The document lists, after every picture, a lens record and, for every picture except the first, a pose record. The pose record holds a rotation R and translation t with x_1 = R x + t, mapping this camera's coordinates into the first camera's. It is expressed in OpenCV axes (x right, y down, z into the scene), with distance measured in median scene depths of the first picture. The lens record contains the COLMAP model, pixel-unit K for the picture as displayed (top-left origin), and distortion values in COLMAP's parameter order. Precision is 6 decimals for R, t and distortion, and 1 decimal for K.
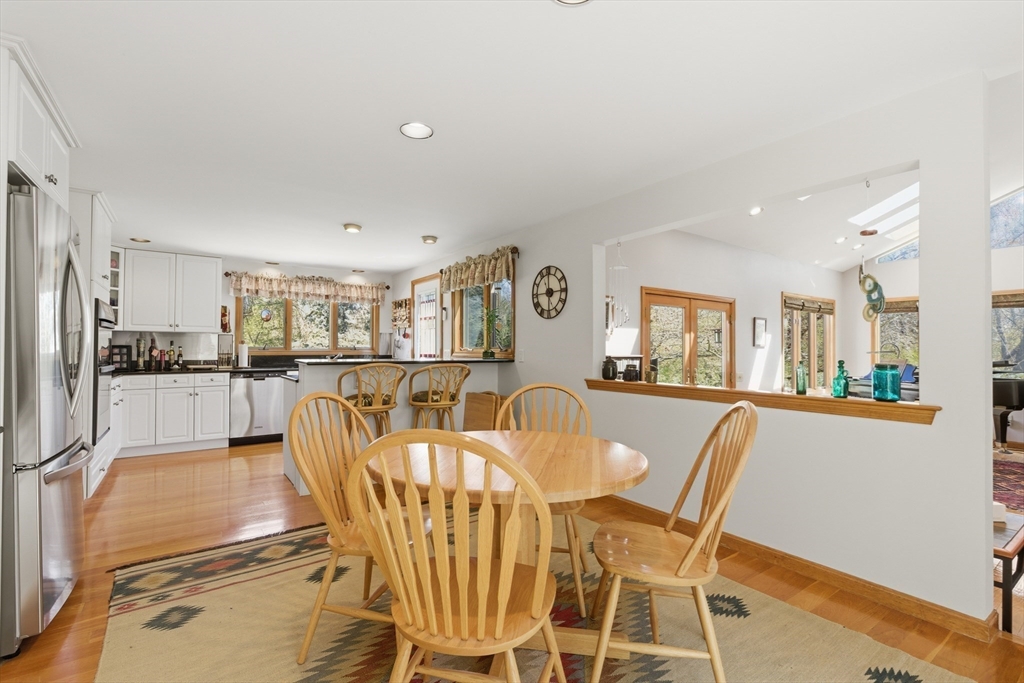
lens RADIAL K [[474.5, 0, 521.1], [0, 474.5, 345.5], [0, 0, 1]] dist [0.002301, 0.000179]
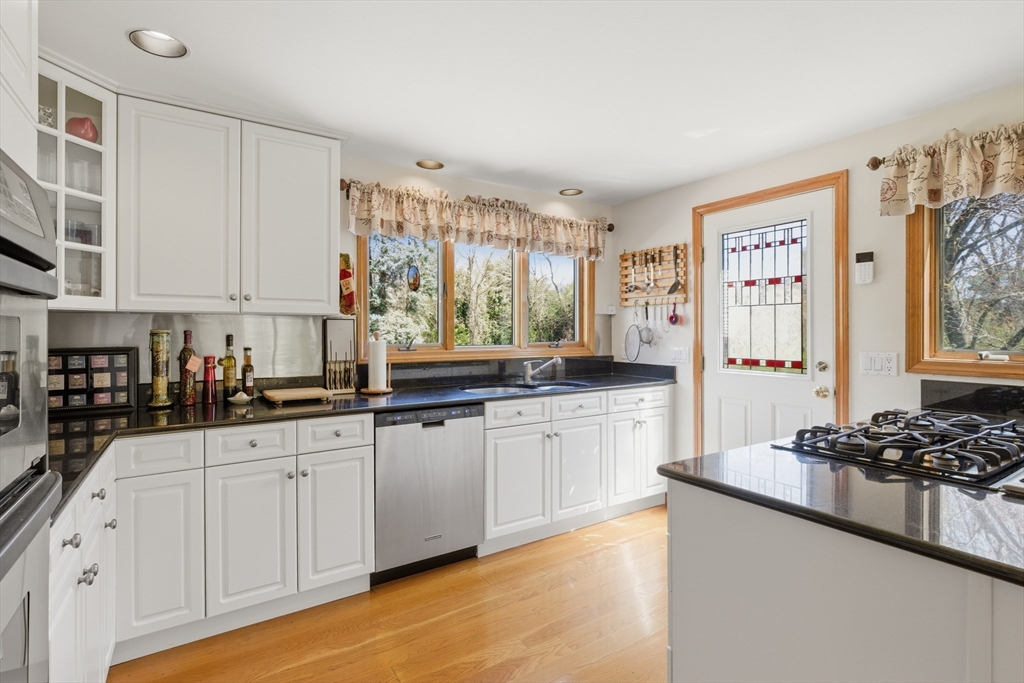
lens RADIAL K [[474.5, 0, 502.6], [0, 474.5, 334.6], [0, 0, 1]] dist [0.002301, 0.000179]
pose [[0.999402, -0.003112, -0.034424, -0.466718], [0.003699, 0.999849, 0.016987, -0.016060], [0.034366, -0.017104, 0.999263, 0.571295]]
